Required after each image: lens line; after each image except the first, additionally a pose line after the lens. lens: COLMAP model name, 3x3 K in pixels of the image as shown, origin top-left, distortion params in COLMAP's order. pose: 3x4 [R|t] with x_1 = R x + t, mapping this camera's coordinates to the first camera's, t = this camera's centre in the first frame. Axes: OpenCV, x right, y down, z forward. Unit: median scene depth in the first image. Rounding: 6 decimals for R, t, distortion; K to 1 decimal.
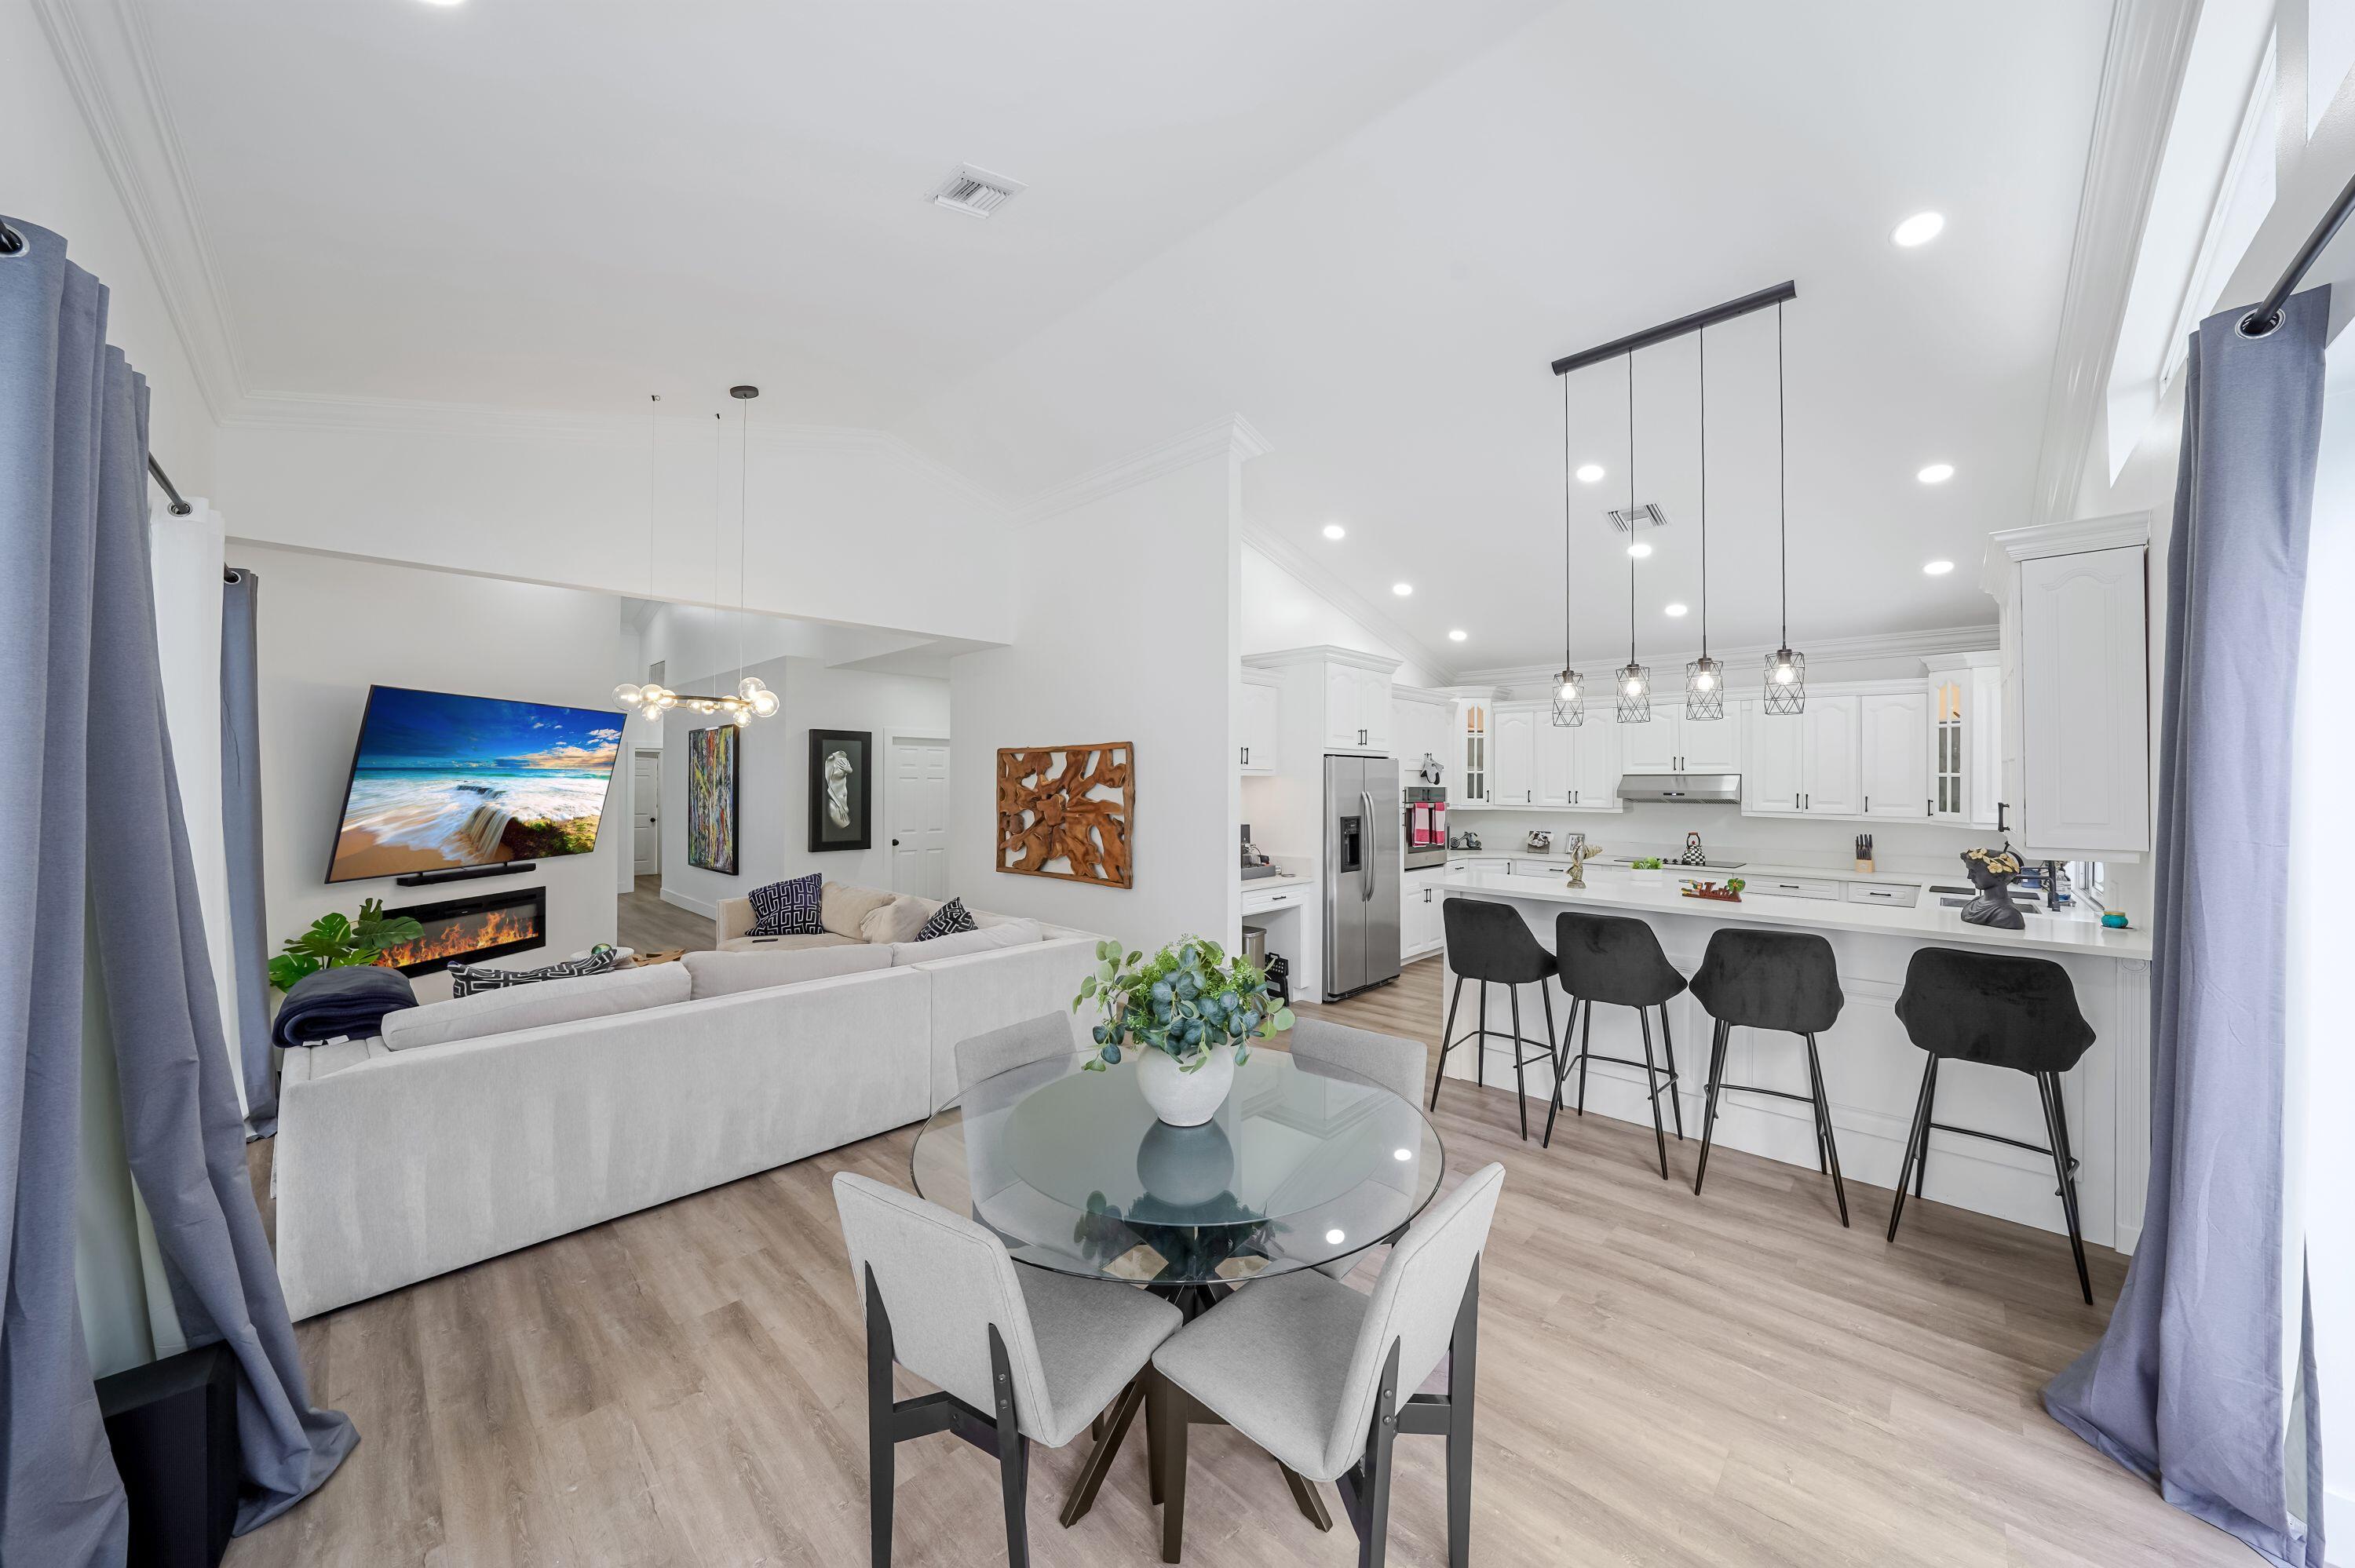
lens RADIAL K [[851.4, 0, 1176.2], [0, 851.4, 778.3], [0, 0, 1]] dist [-0.001319, 0.000349]
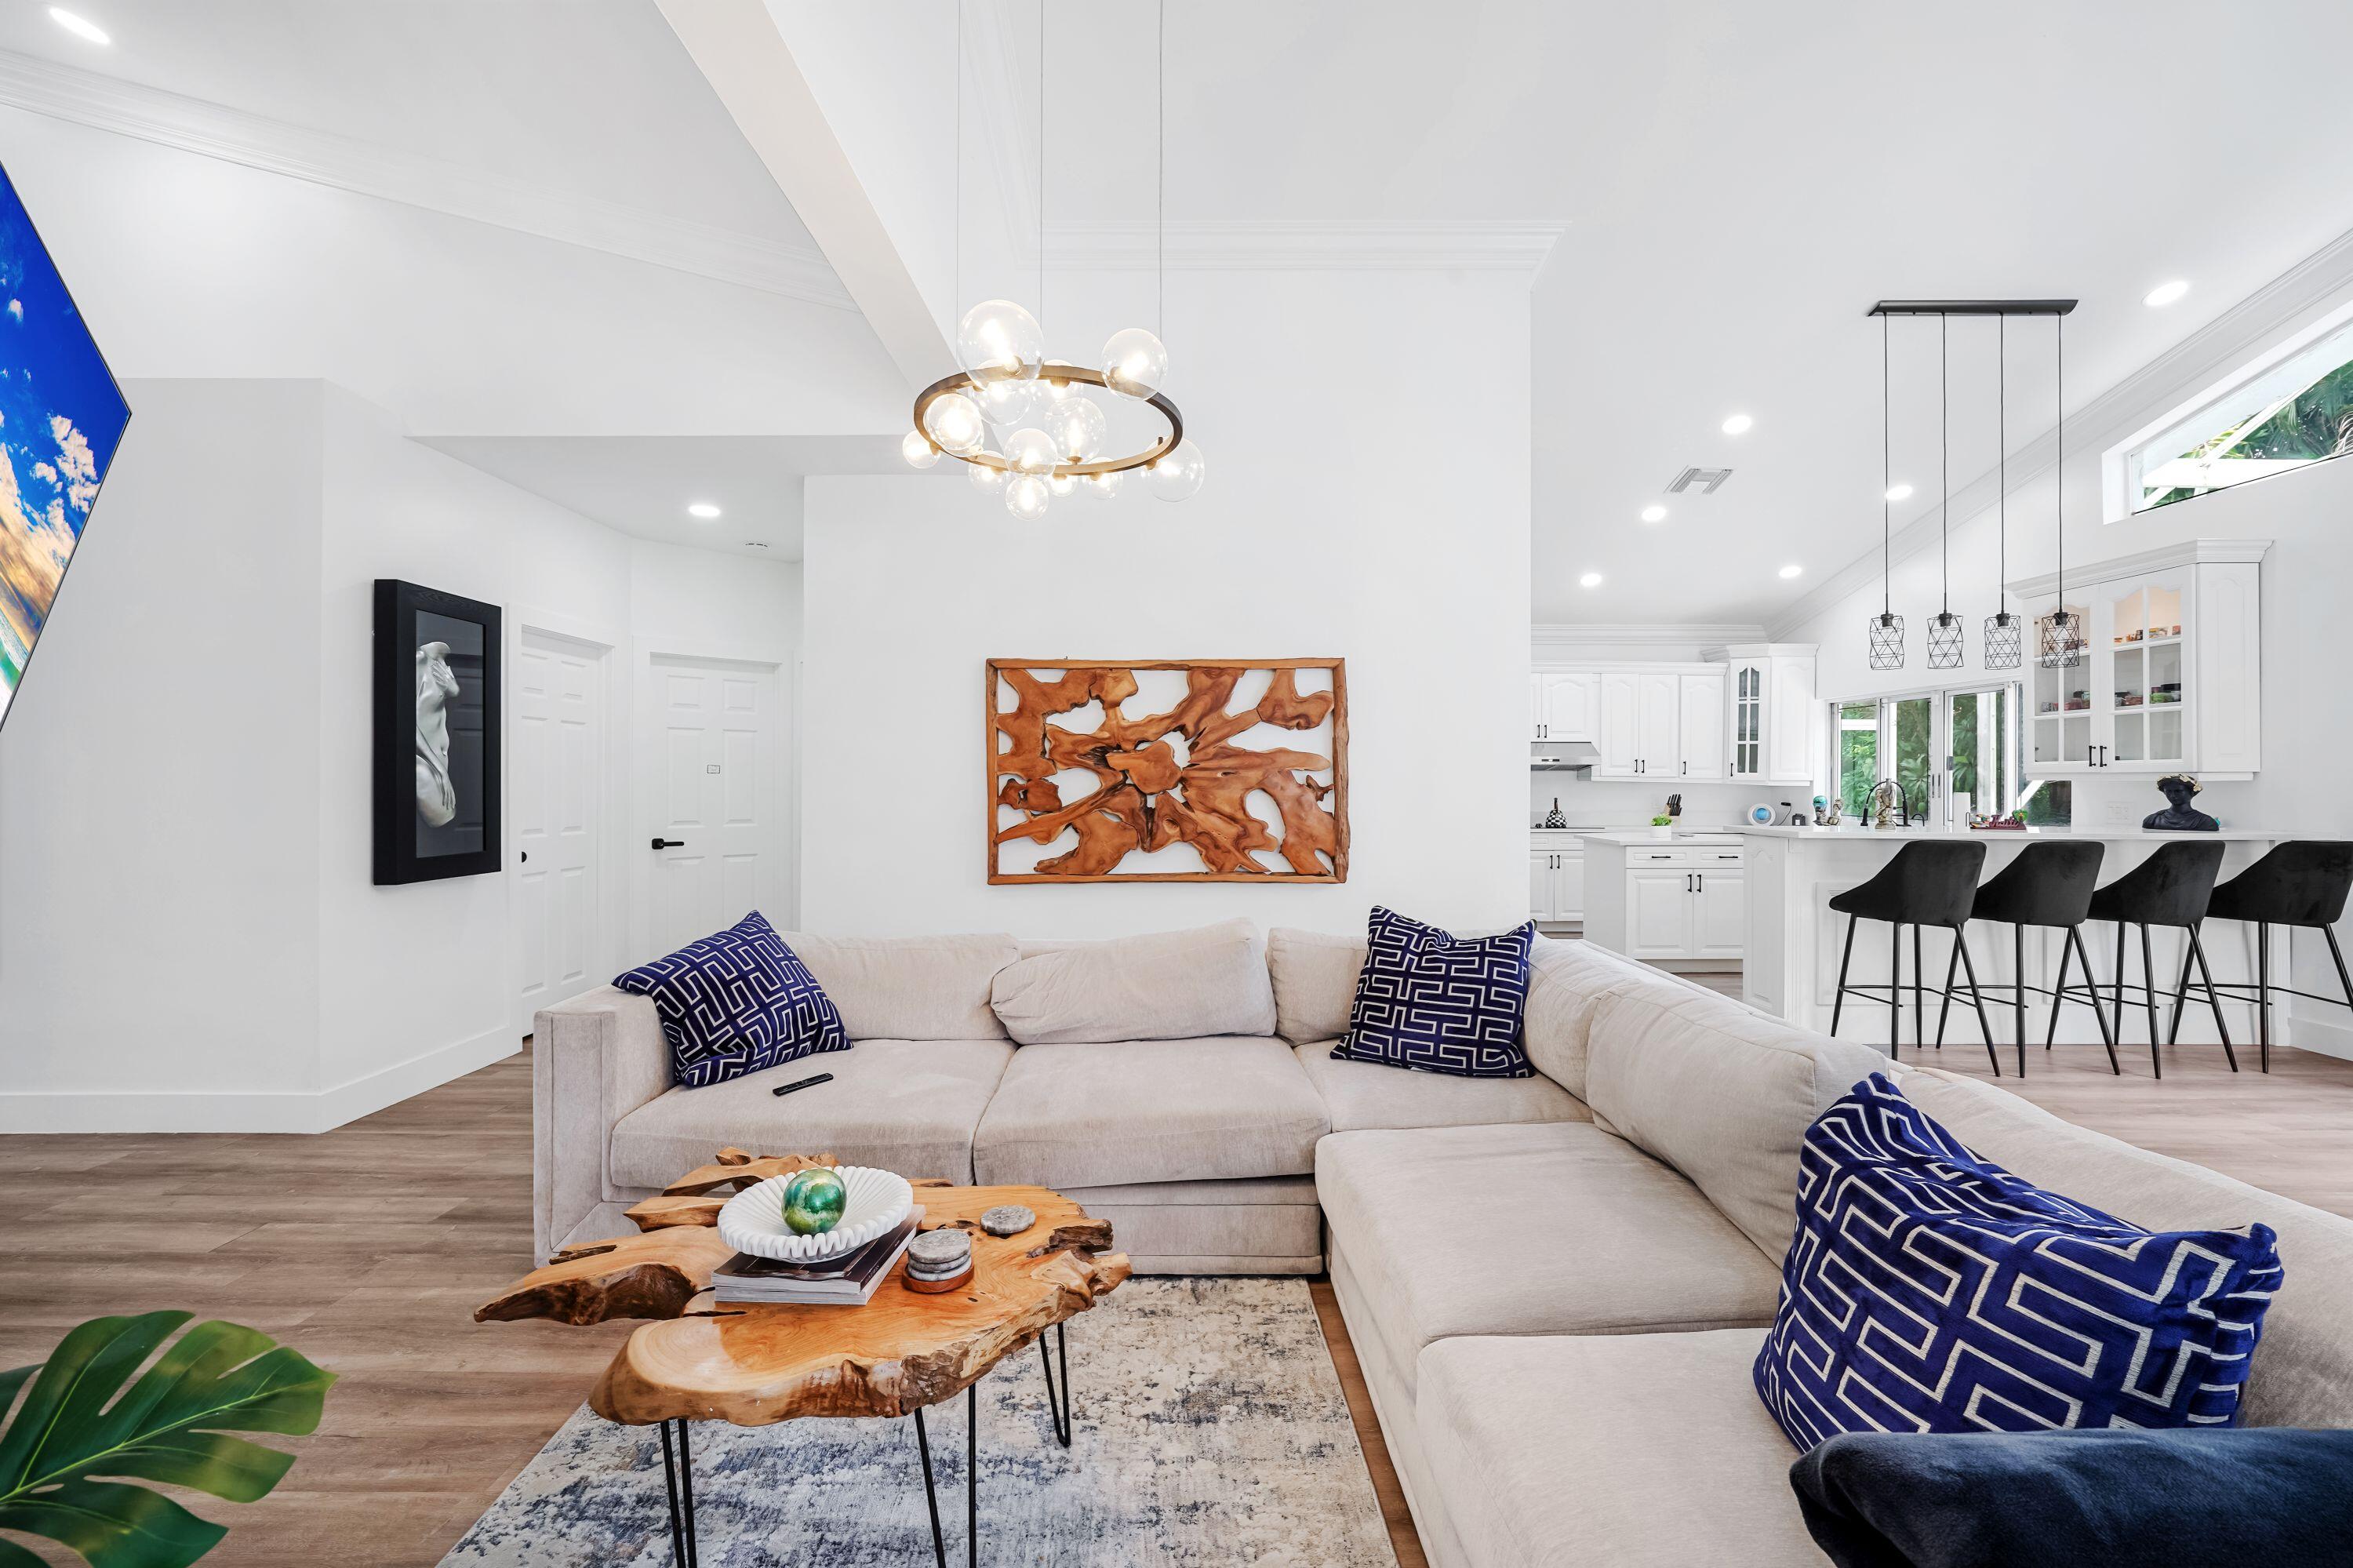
lens RADIAL K [[1000.8, 0, 1158.6], [0, 1000.8, 785.4], [0, 0, 1]] dist [-0.002591, 0.000040]
pose [[0.703508, -0.001682, 0.710685, -0.647790], [-0.001129, 0.999993, 0.003484, 0.048082], [-0.710686, -0.003253, 0.703501, 0.515357]]
